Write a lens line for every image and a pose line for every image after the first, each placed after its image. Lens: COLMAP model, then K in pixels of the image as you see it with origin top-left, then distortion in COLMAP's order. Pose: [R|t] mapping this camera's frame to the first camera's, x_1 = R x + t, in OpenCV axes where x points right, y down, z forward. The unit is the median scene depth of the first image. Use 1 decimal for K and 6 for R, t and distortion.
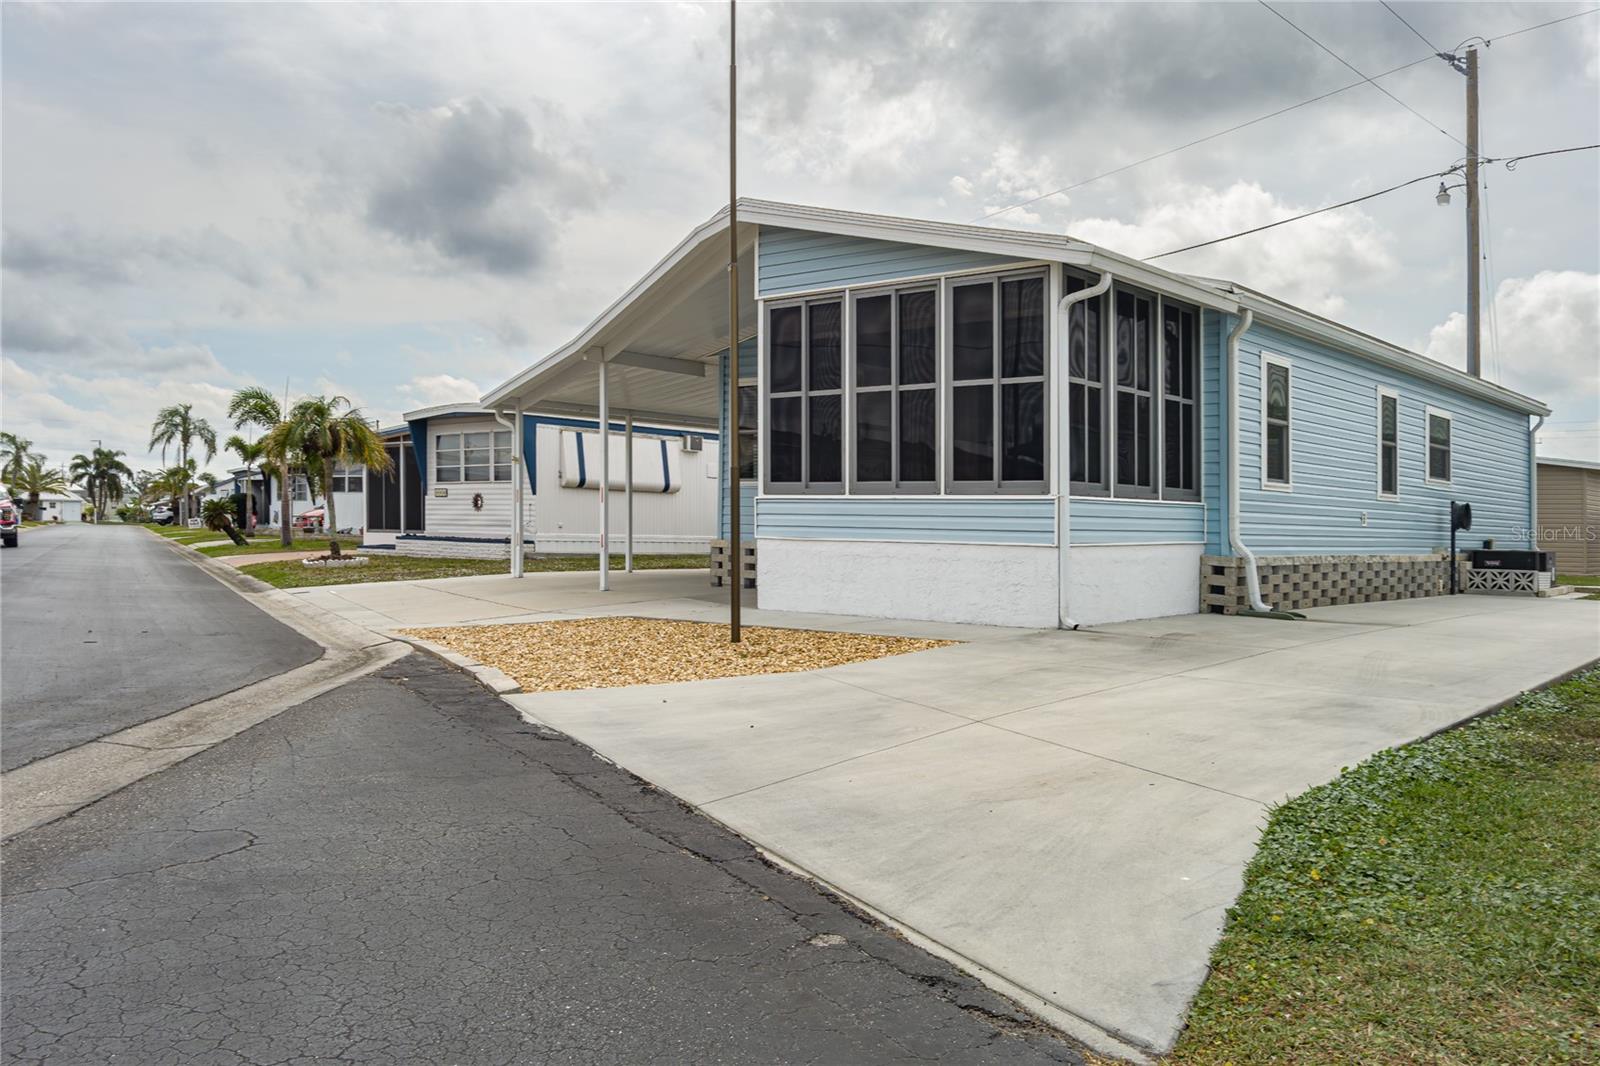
lens RADIAL K [[1340.2, 0, 800.0], [0, 1340.2, 533.0], [0, 0, 1]] dist [-0.060454, -0.001766]
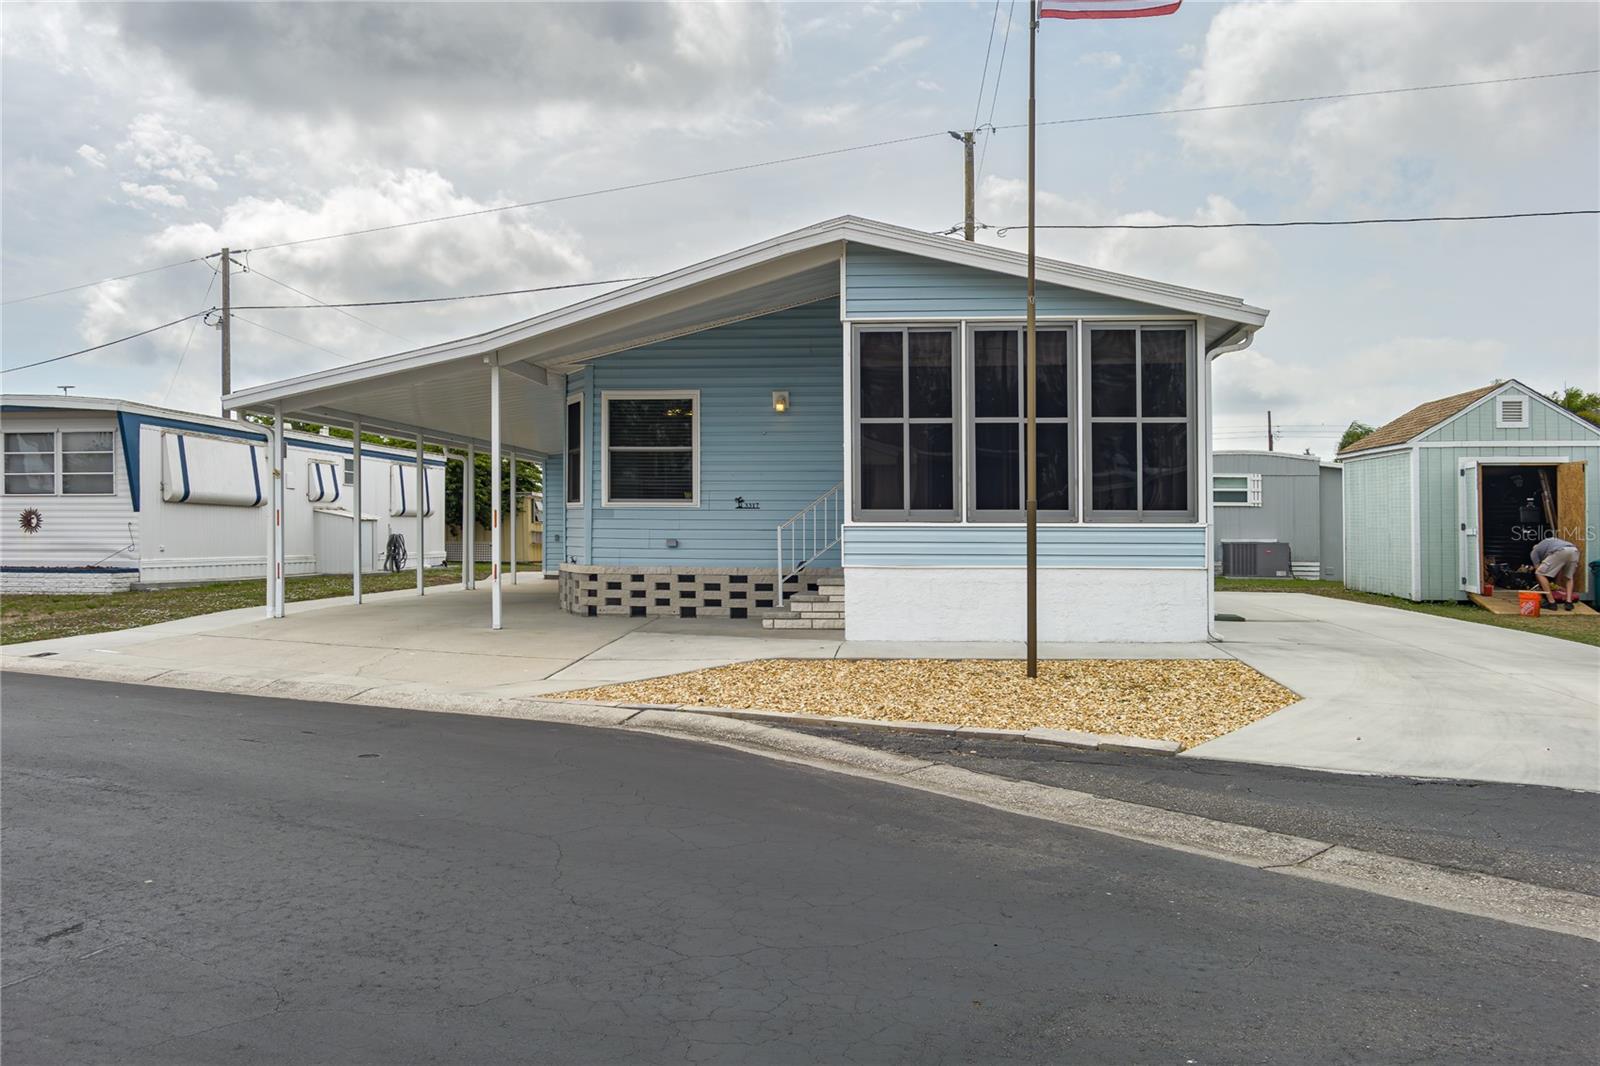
lens RADIAL K [[1320.3, 0, 800.0], [0, 1320.3, 533.0], [0, 0, 1]] dist [-0.065129, 0.003078]
pose [[0.811708, -0.015689, 0.583853, -0.632989], [0.014963, 0.999870, 0.006066, -0.027845], [-0.583872, 0.003812, 0.811836, 0.252035]]
